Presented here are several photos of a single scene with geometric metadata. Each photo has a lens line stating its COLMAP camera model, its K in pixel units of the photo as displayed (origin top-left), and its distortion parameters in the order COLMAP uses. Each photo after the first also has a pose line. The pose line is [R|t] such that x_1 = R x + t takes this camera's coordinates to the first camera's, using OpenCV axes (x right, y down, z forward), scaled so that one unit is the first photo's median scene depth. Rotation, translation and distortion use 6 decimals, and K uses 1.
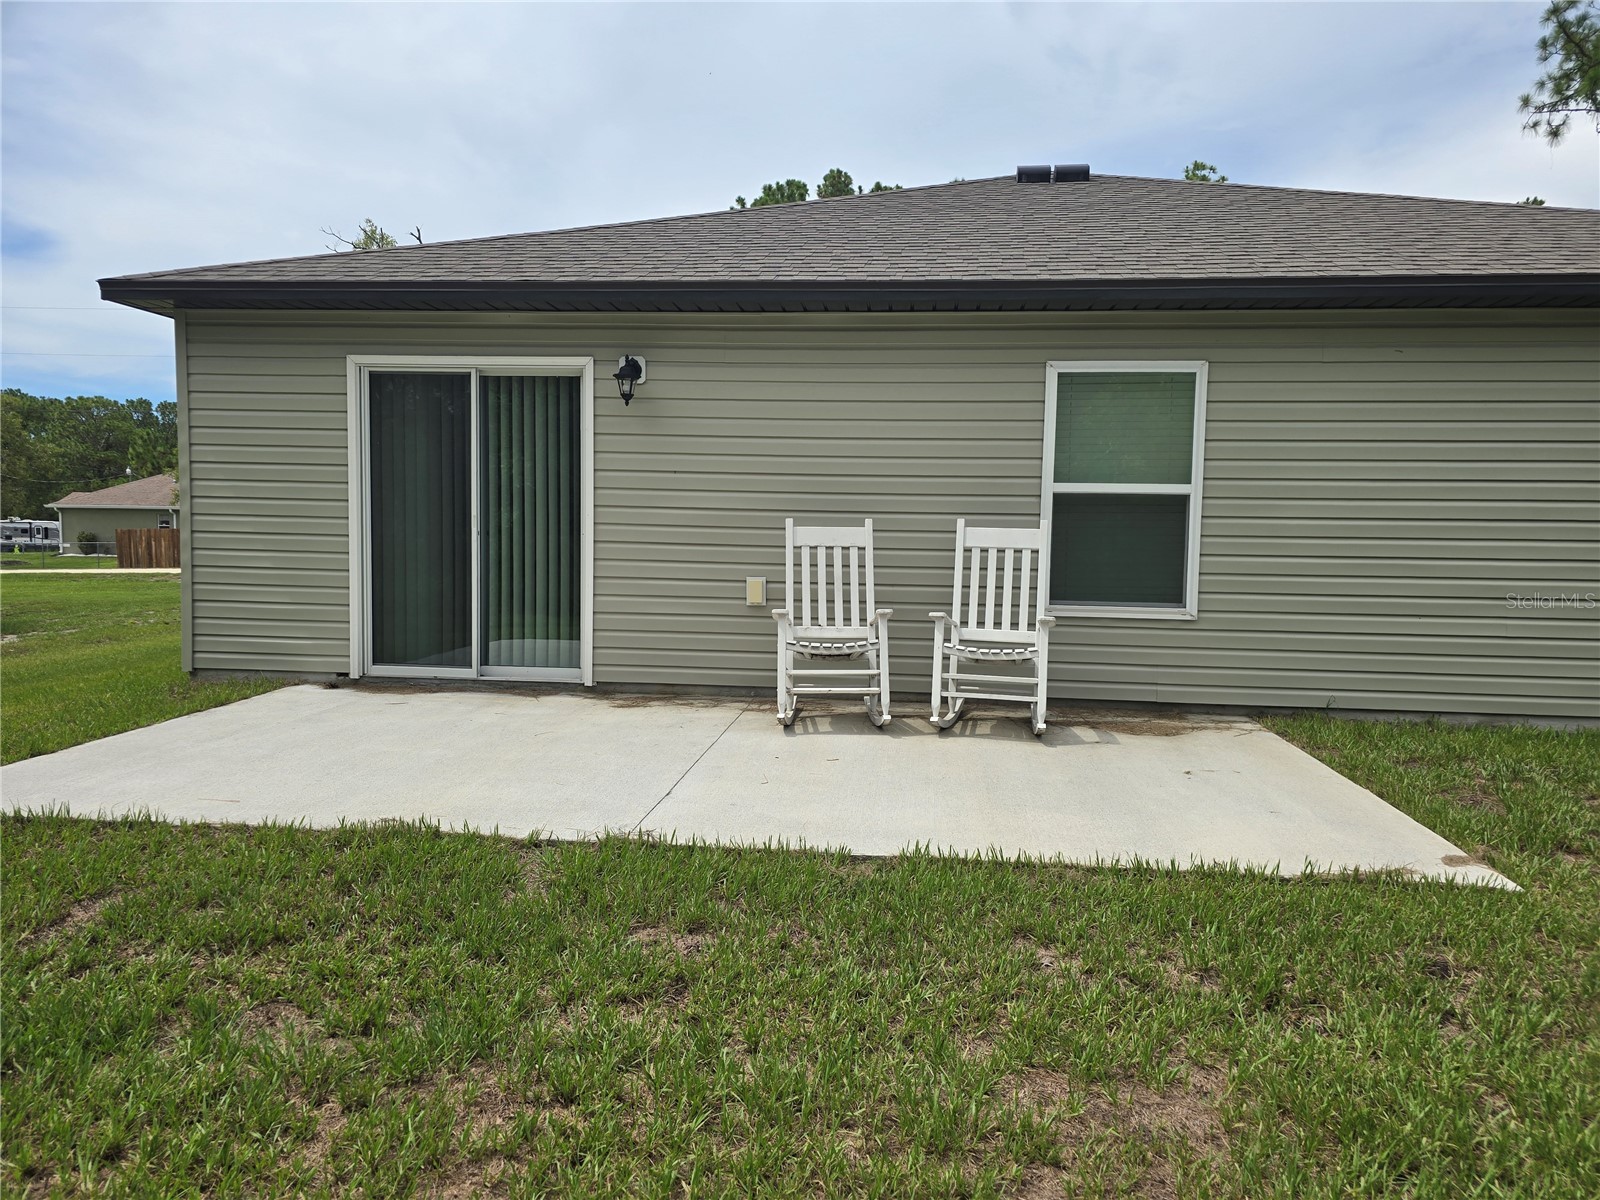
lens RADIAL K [[1062.1, 0, 806.4], [0, 1062.1, 604.2], [0, 0, 1]] dist [0.034237, -0.002766]
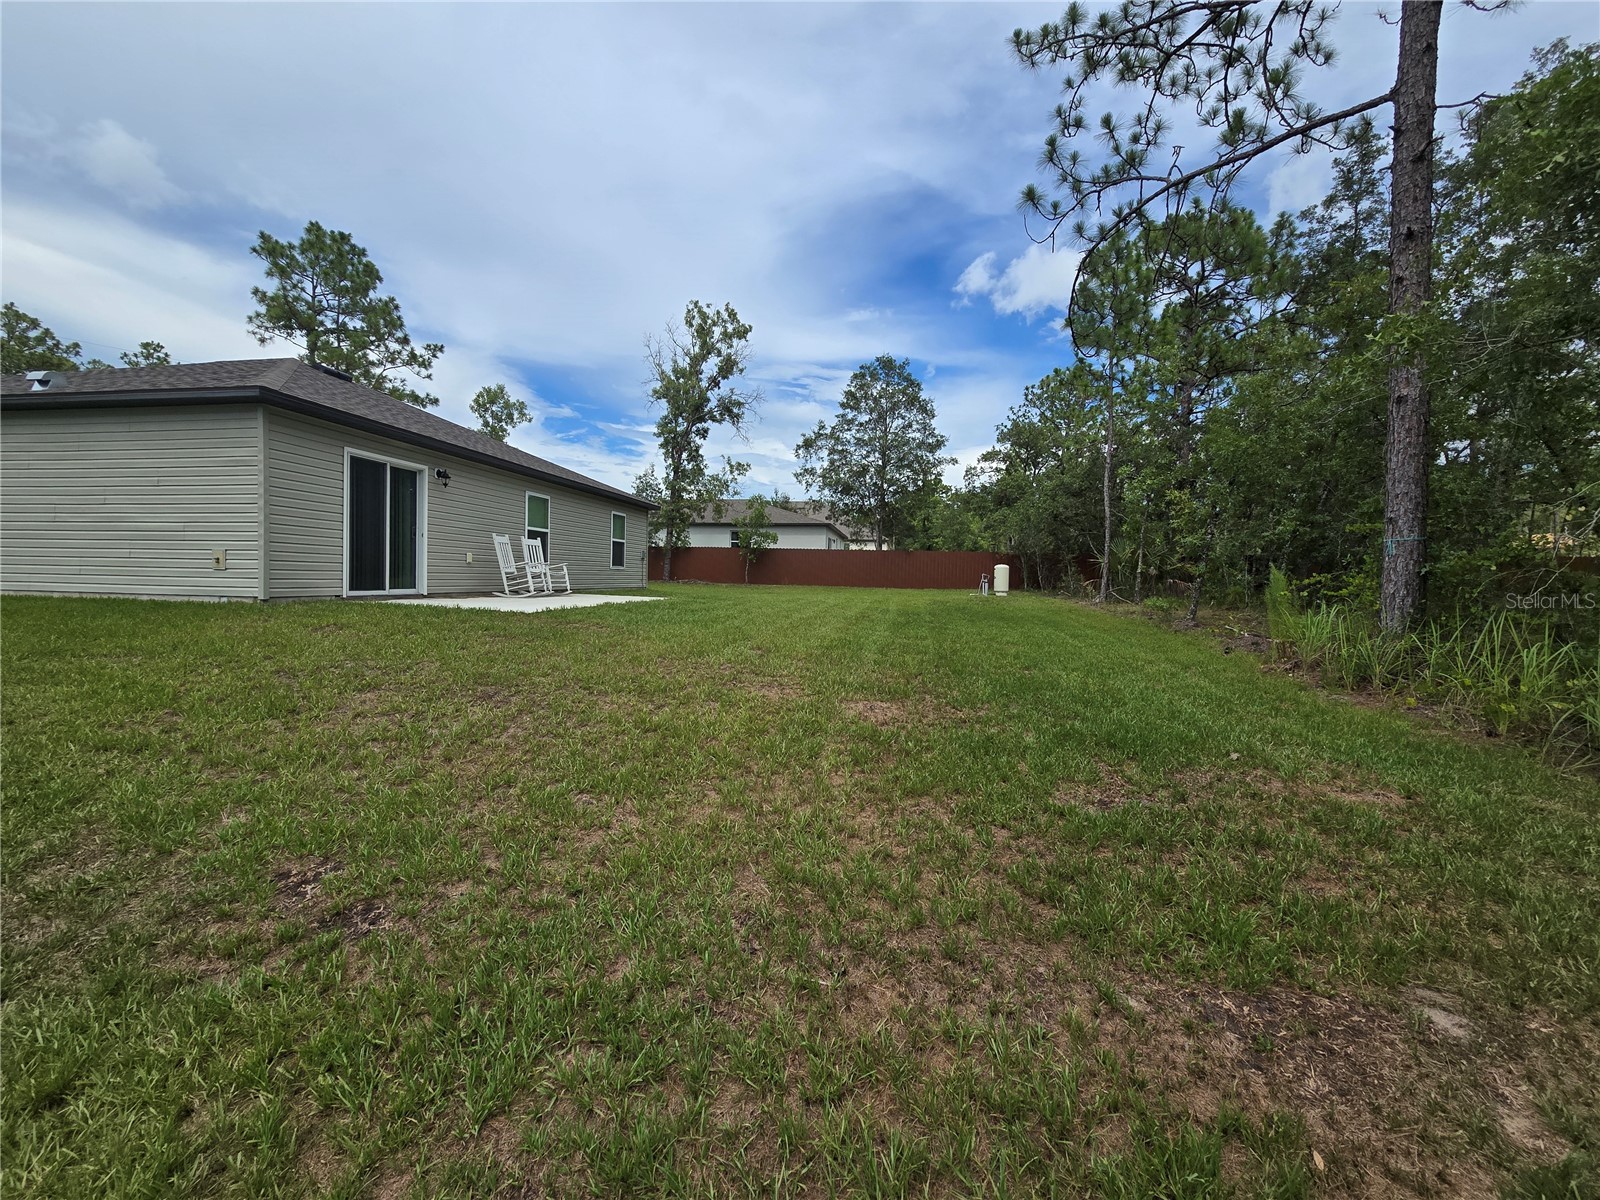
lens RADIAL K [[655.3, 0, 794.6], [0, 655.3, 598.9], [0, 0, 1]] dist [-0.006298, 0.002580]
pose [[0.063258, -0.050274, 0.996730, -1.669992], [0.049470, 0.997661, 0.047181, 0.055552], [-0.996770, 0.046324, 0.065597, 0.024482]]
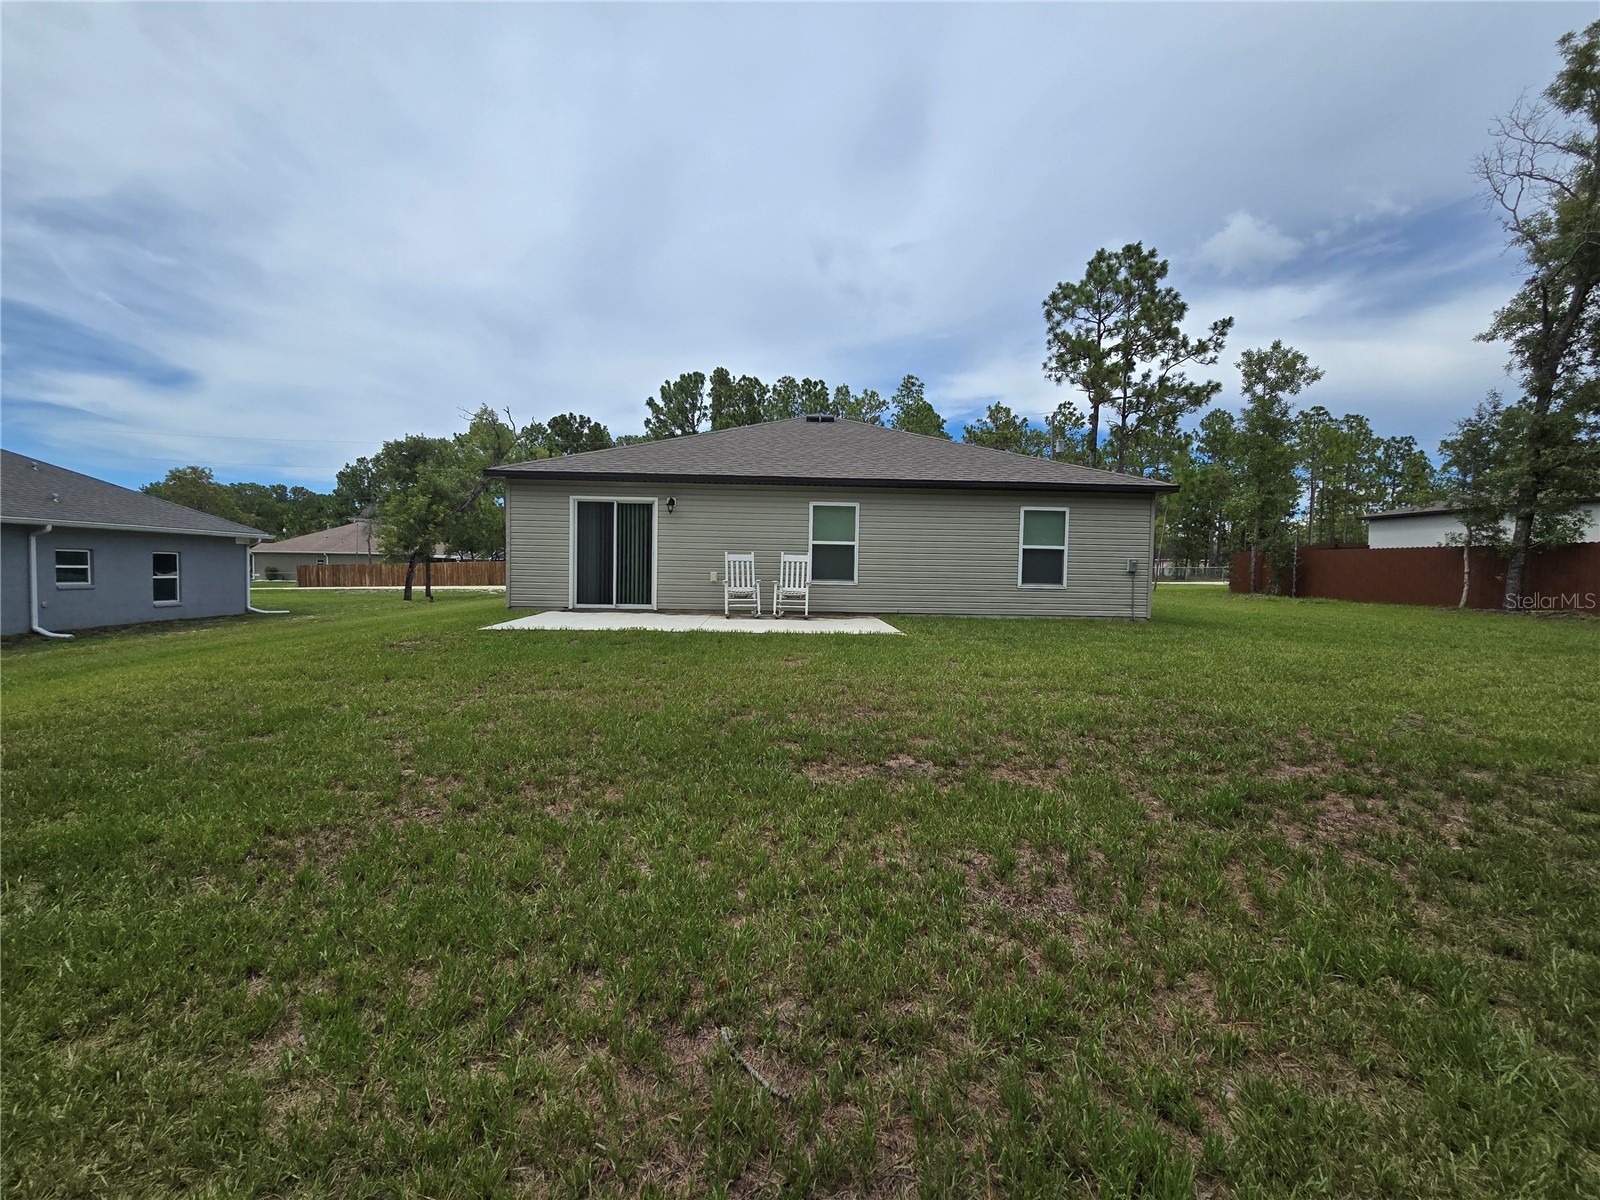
lens RADIAL K [[655.3, 0, 790.3], [0, 655.3, 596.6], [0, 0, 1]] dist [-0.006298, 0.002580]
pose [[0.990277, -0.007090, 0.138929, -0.087900], [0.010518, 0.999658, -0.023952, 0.085541], [-0.138712, 0.025180, 0.990013, -0.800079]]
